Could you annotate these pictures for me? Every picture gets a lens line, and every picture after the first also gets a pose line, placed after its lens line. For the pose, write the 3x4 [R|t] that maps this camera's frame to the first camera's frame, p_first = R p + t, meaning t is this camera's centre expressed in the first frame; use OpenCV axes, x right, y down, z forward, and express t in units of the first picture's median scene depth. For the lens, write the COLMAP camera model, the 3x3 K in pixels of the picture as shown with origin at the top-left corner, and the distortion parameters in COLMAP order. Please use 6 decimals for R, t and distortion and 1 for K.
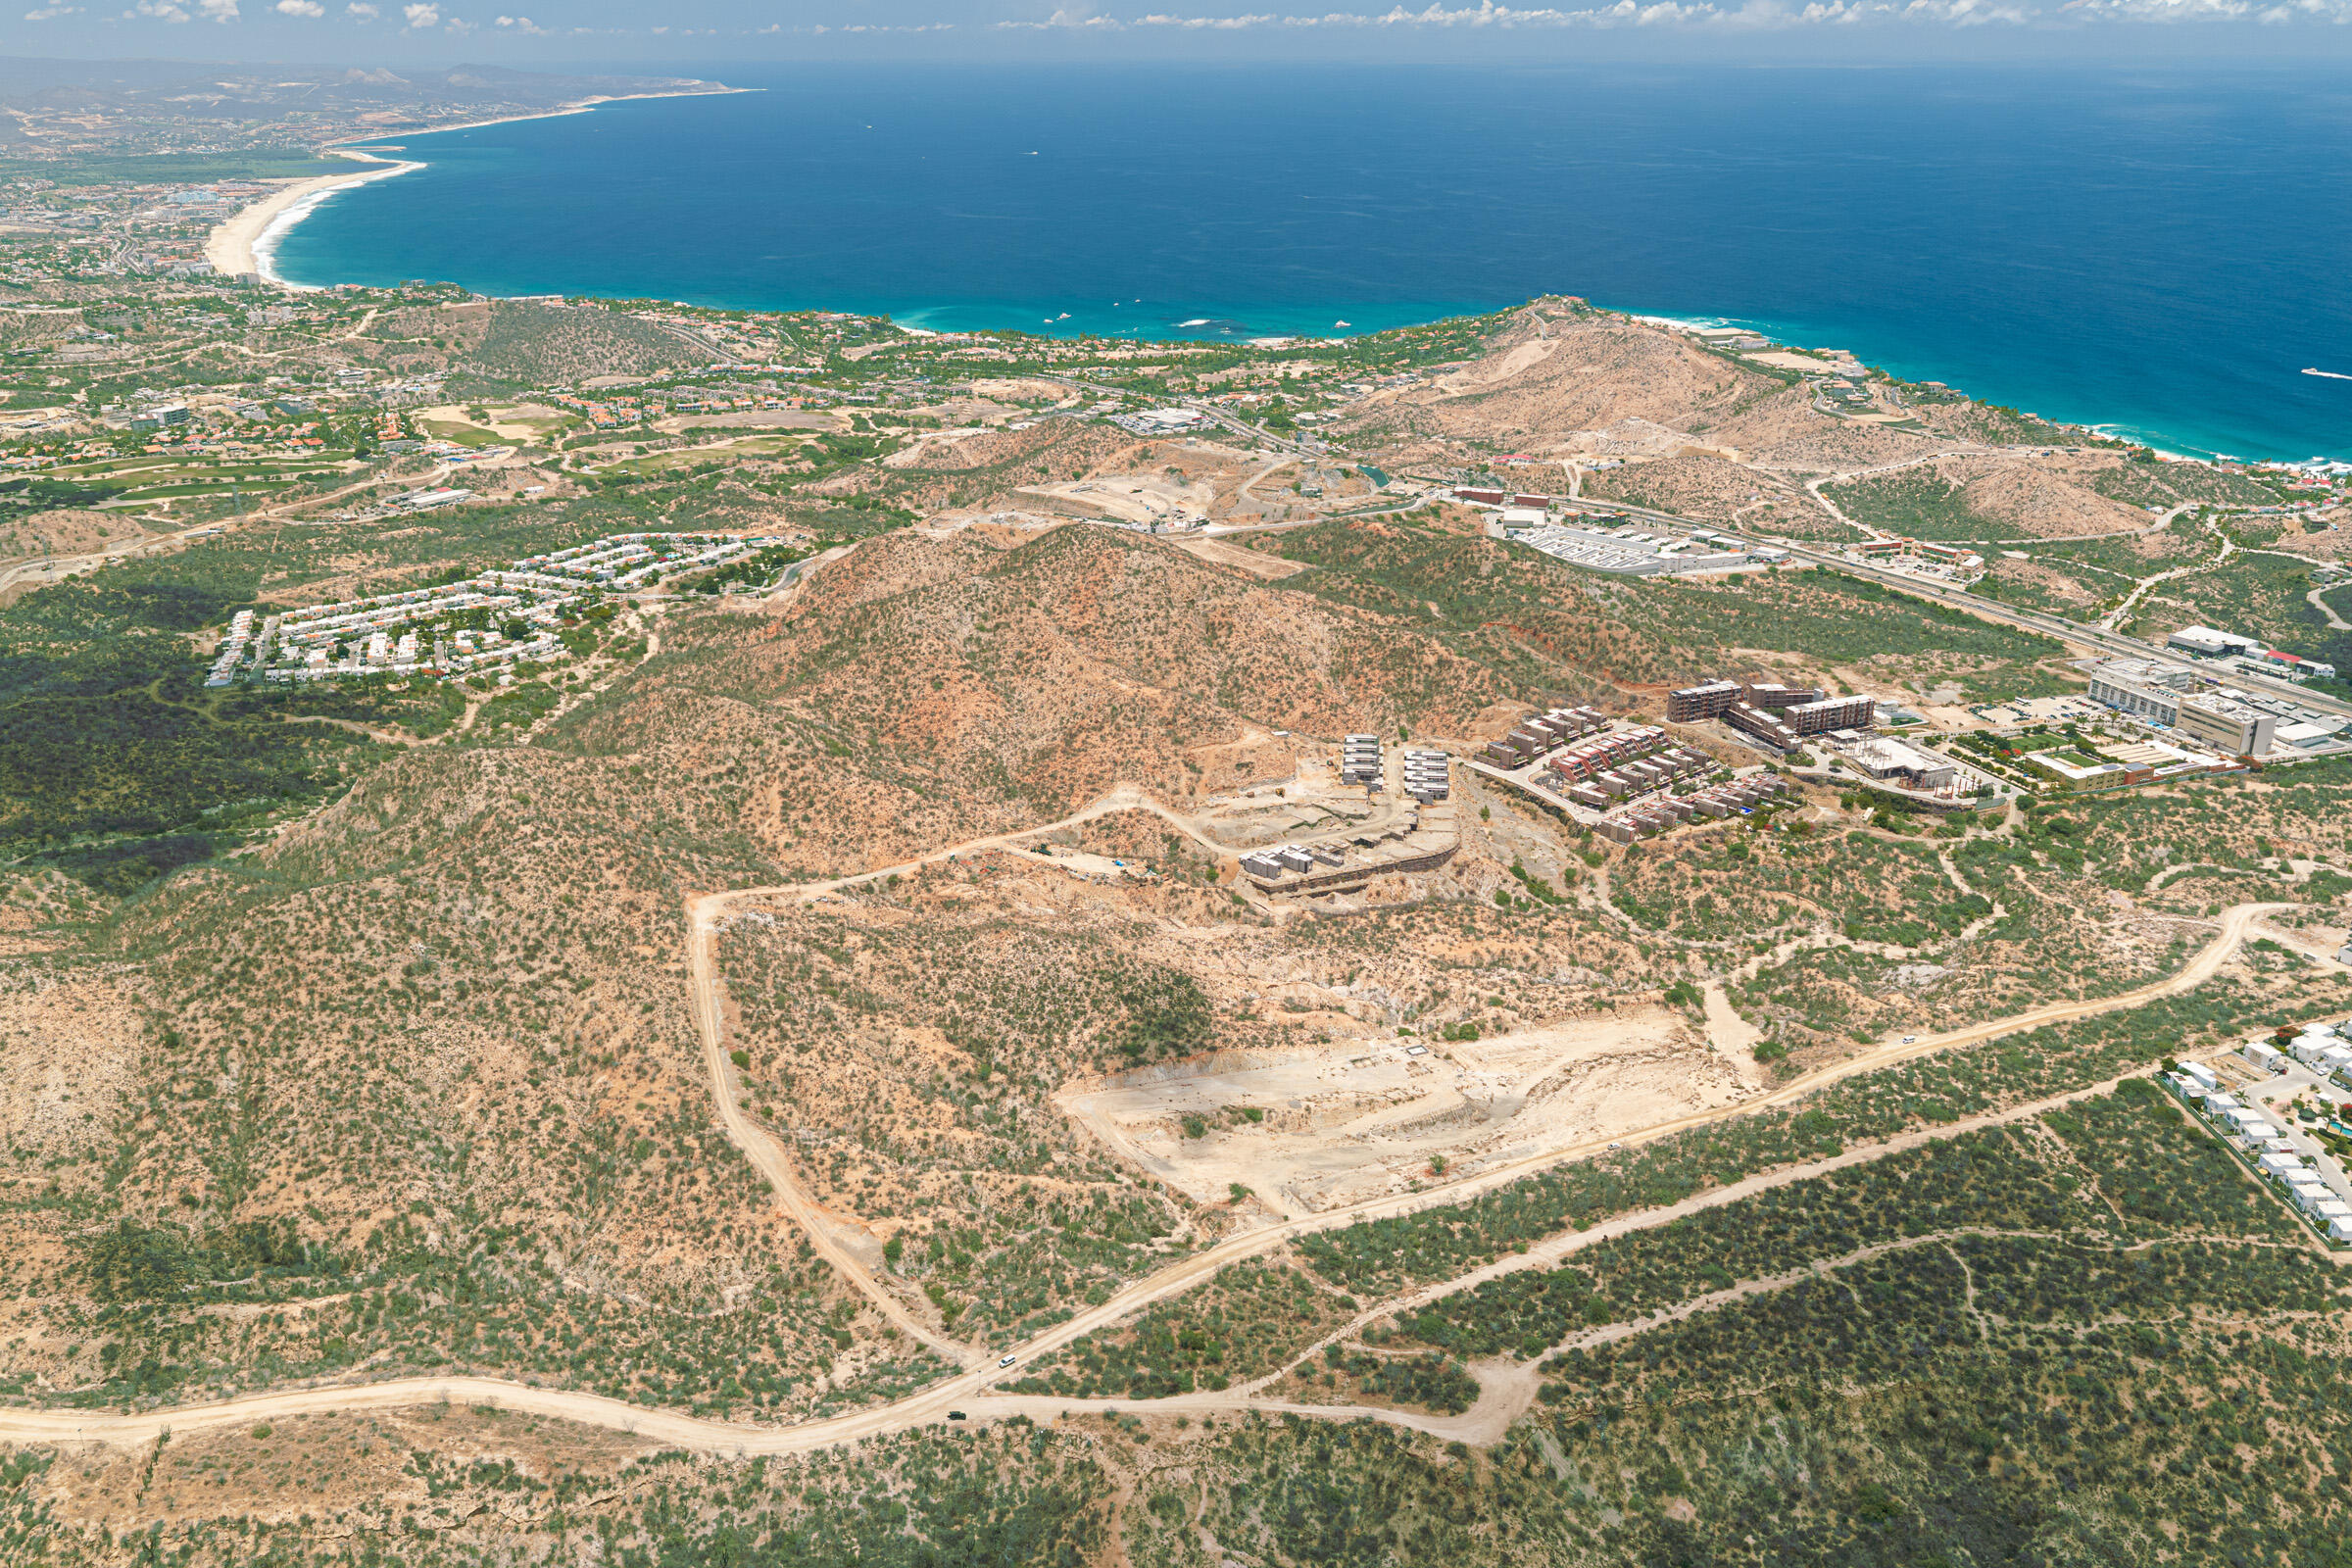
lens RADIAL K [[1940.6, 0, 1180.8], [0, 1940.6, 781.4], [0, 0, 1]] dist [0.031885, -0.059724]
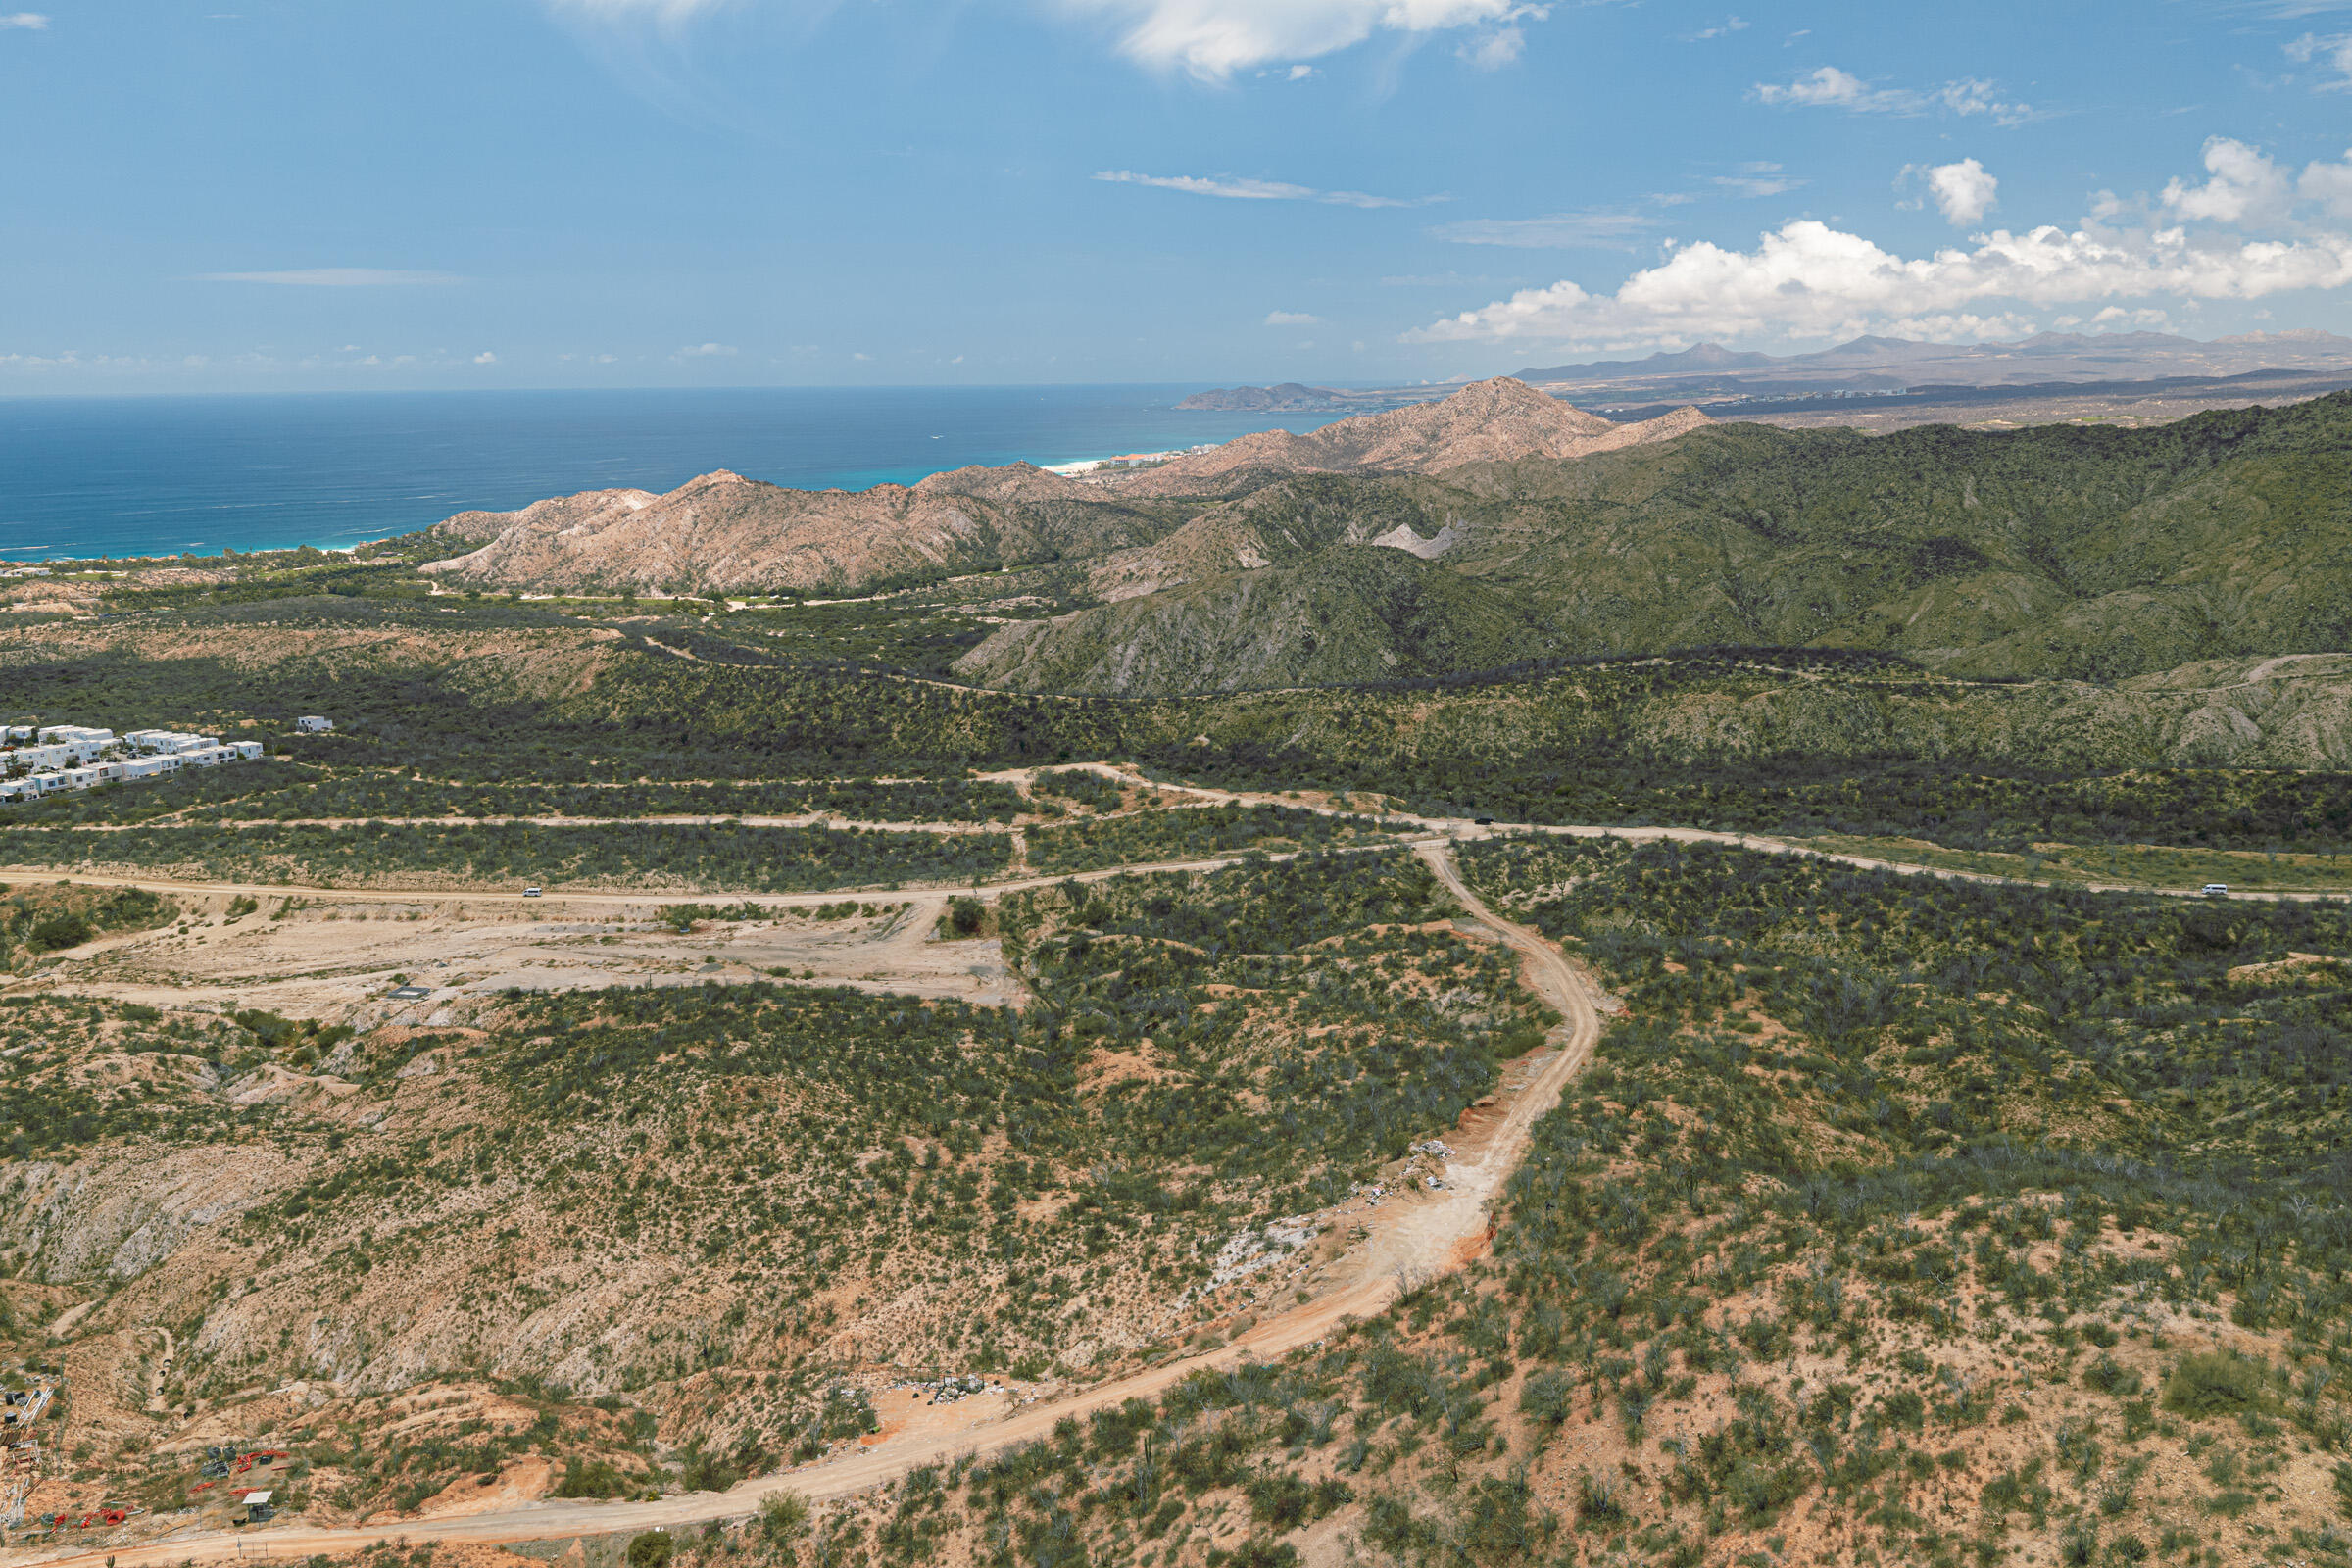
lens RADIAL K [[1942.9, 0, 1183.6], [0, 1942.9, 778.7], [0, 0, 1]] dist [0.029221, -0.053303]
pose [[-0.821763, -0.106388, 0.559811, -0.379141], [0.216701, 0.850260, 0.479687, -0.141582], [-0.527017, 0.515500, -0.675657, 1.215928]]
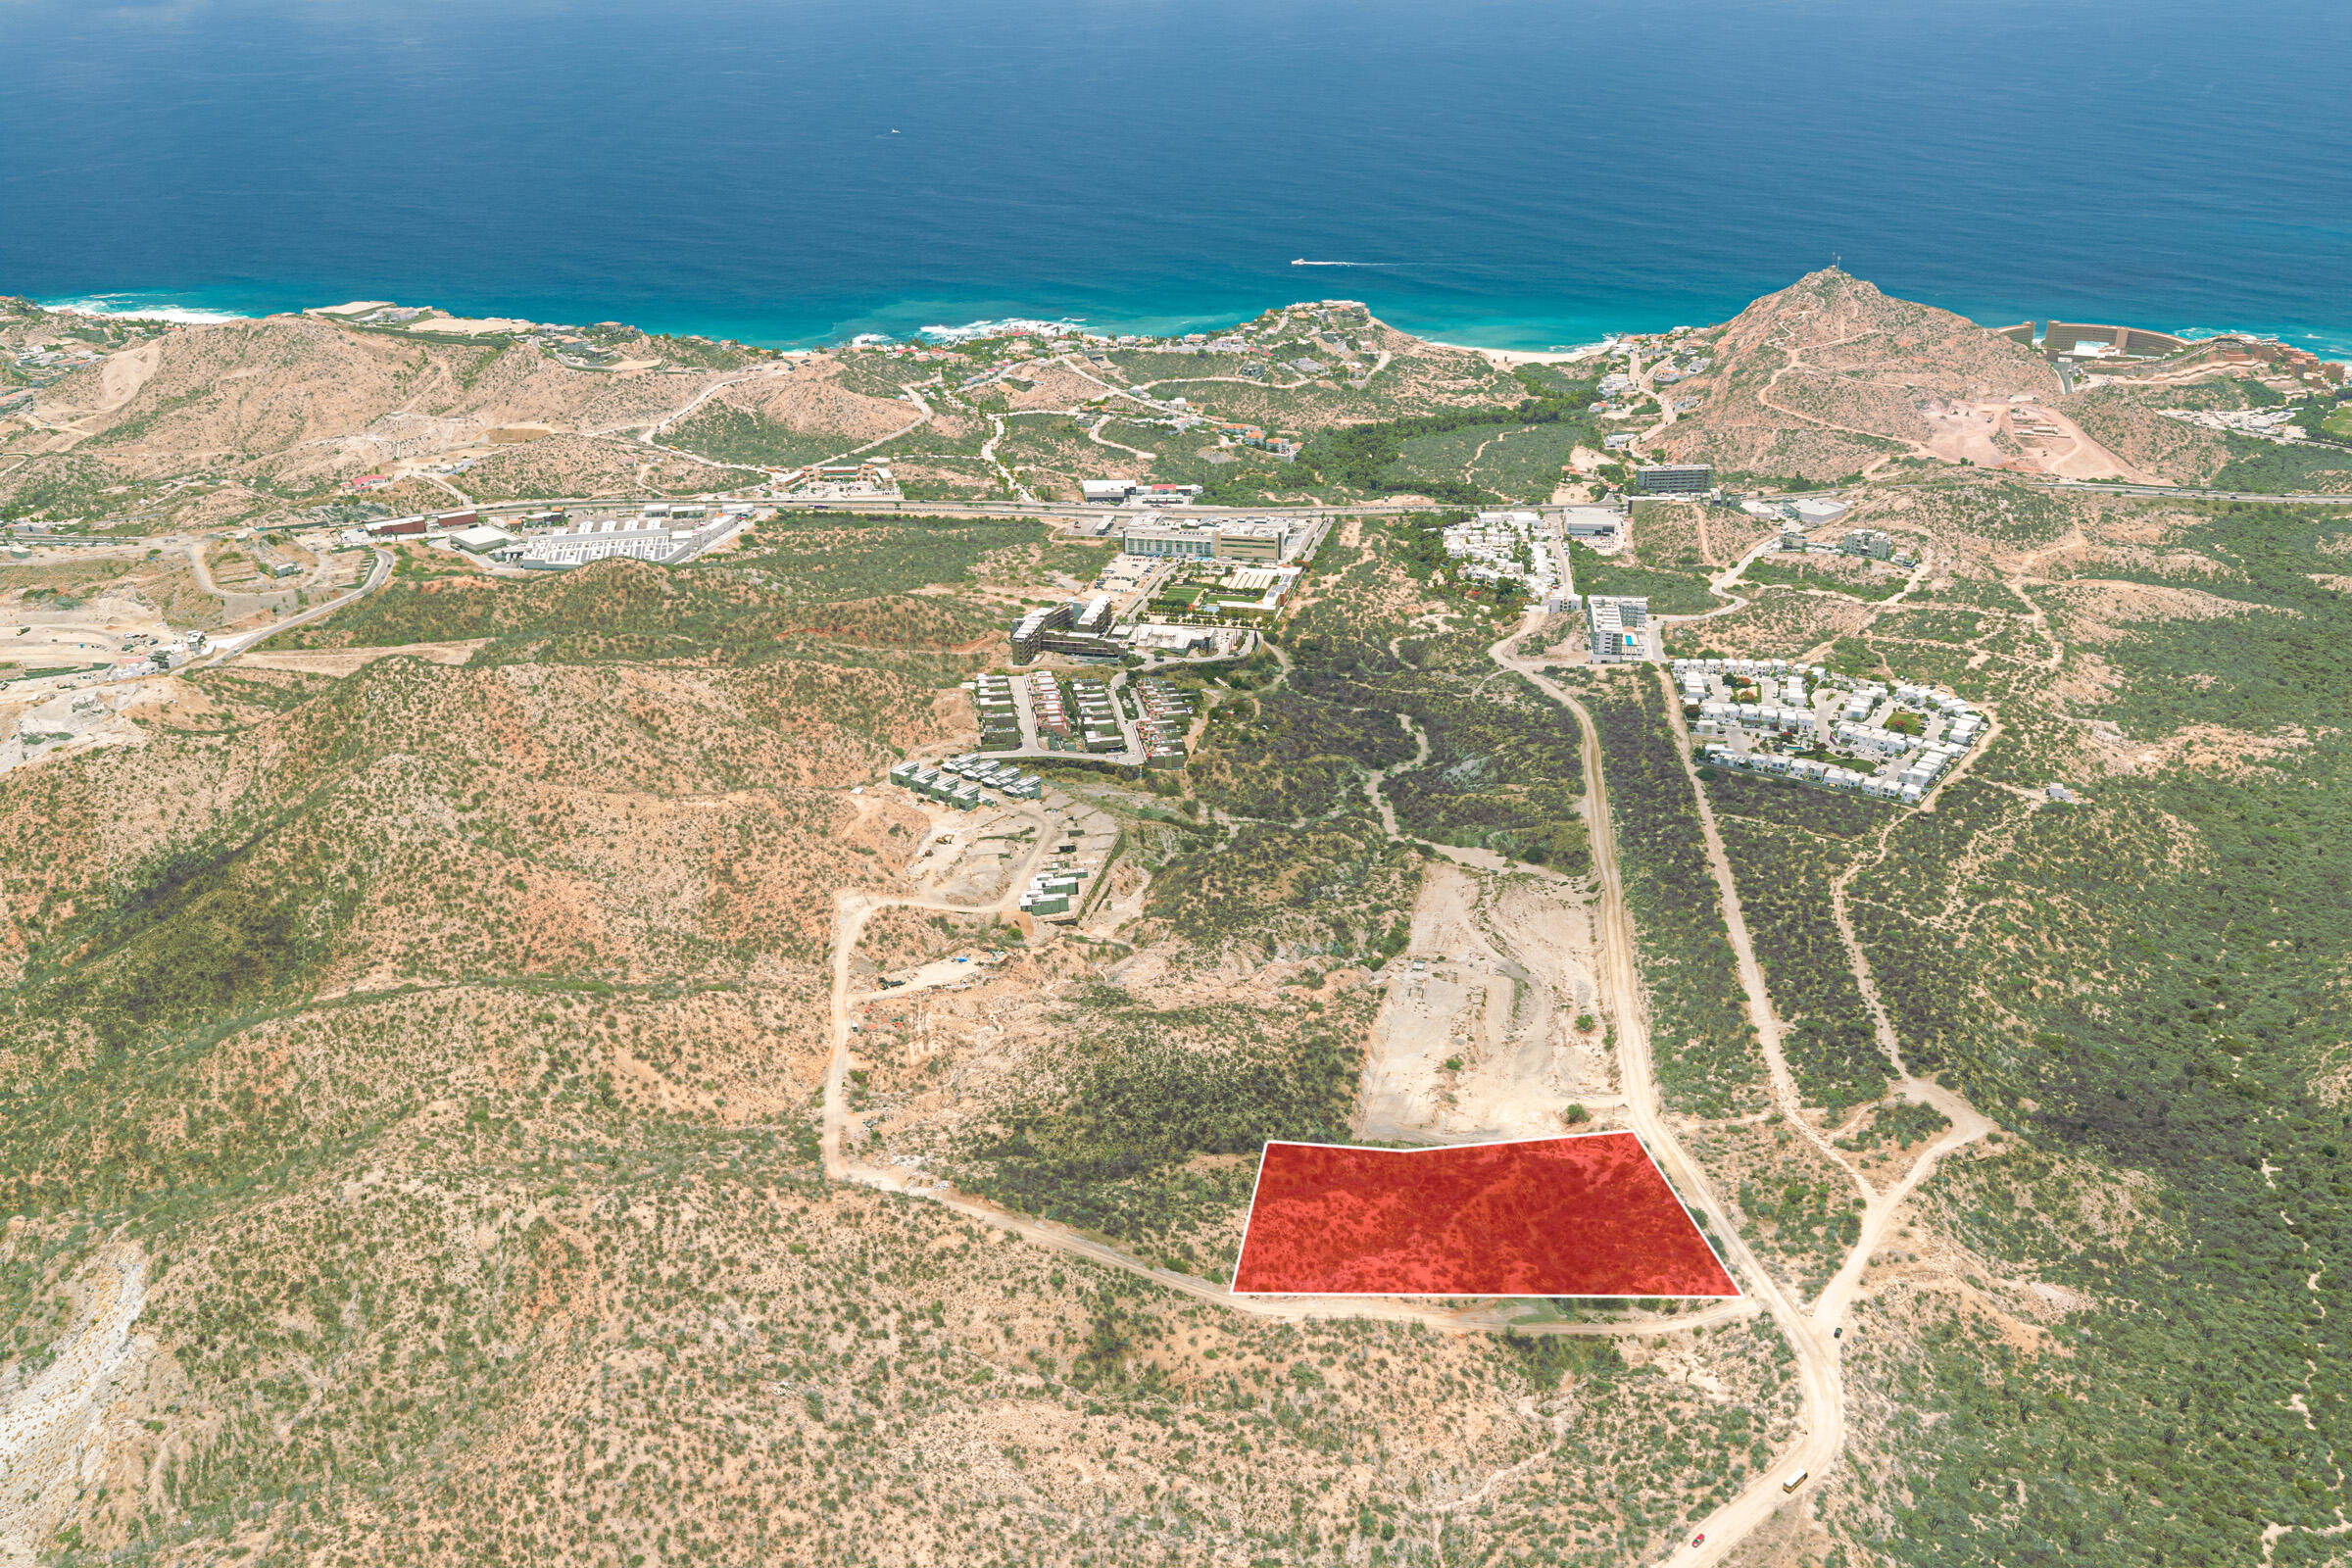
lens RADIAL K [[1946.6, 0, 1180.9], [0, 1946.6, 773.5], [0, 0, 1]] dist [0.018526, -0.026416]
pose [[0.567187, -0.338690, 0.750725, -0.750991], [0.306379, 0.932878, 0.189393, -0.217070], [-0.764481, 0.122585, 0.632884, 0.372039]]
